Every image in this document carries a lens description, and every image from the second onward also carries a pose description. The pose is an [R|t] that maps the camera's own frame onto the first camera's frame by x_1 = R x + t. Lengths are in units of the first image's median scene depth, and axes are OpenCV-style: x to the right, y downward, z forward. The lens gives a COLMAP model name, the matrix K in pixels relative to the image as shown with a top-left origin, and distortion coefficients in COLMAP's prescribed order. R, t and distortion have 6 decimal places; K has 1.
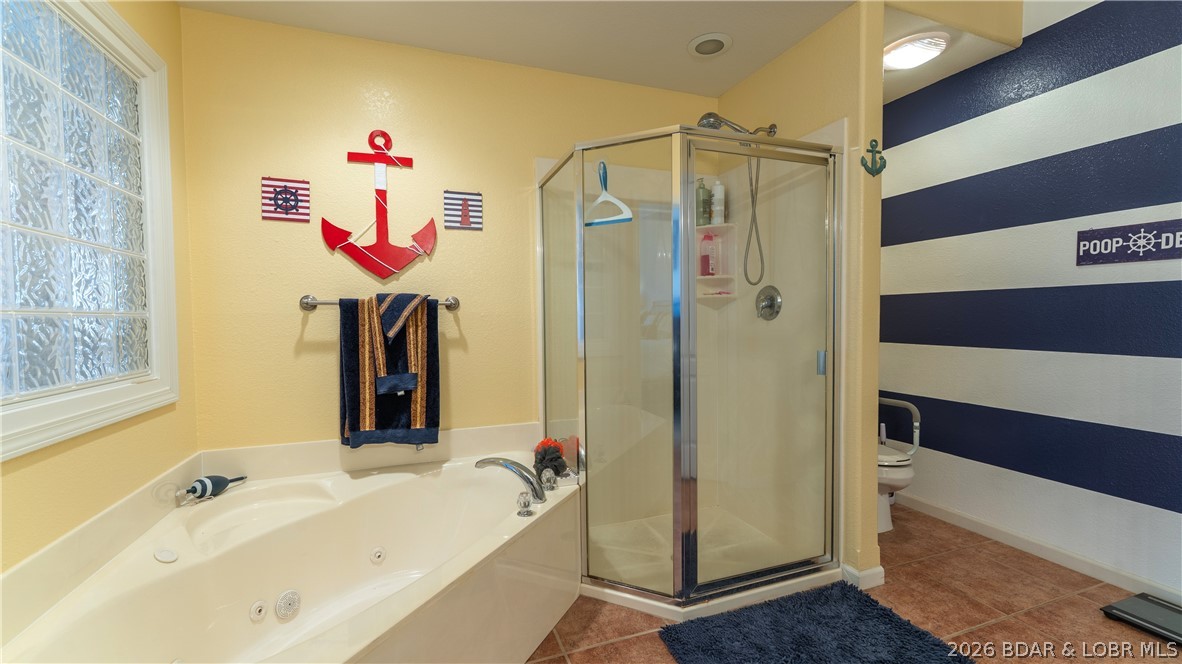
lens RADIAL K [[480.5, 0, 584.3], [0, 480.5, 334.4], [0, 0, 1]] dist [0.002252, 0.000164]
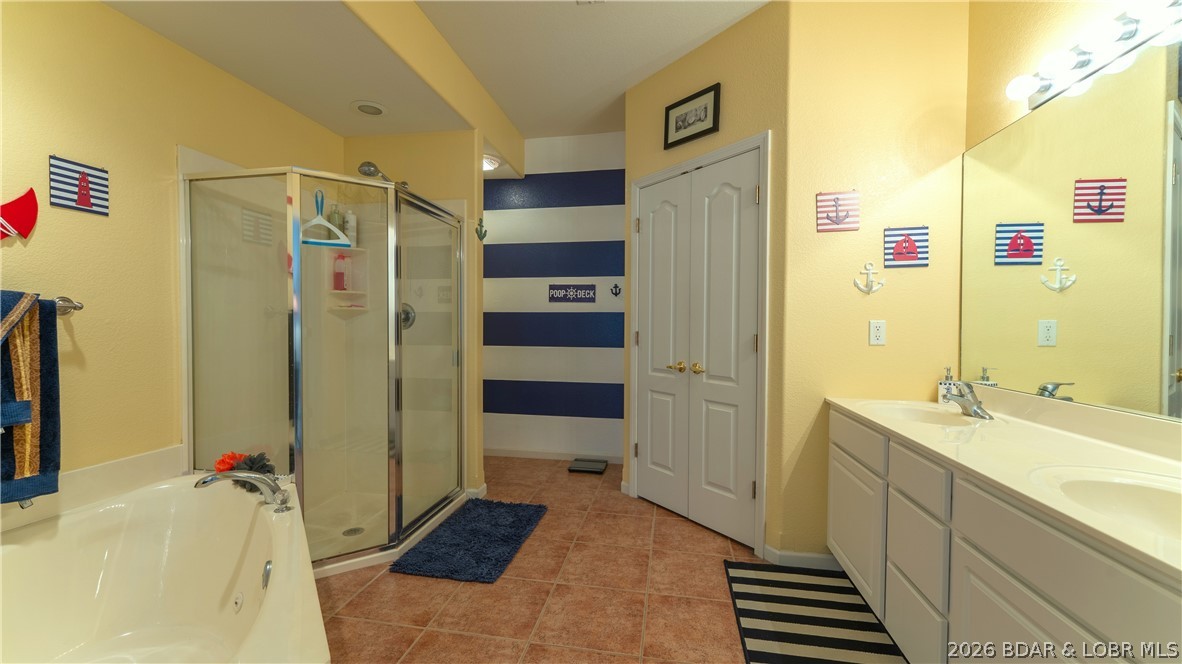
lens RADIAL K [[480.5, 0, 584.3], [0, 480.5, 334.4], [0, 0, 1]] dist [0.002252, 0.000164]
pose [[0.505948, -0.005809, 0.862544, -0.553047], [0.020568, 0.999774, -0.005331, 0.001627], [-0.862319, 0.020438, 0.505953, -0.098826]]
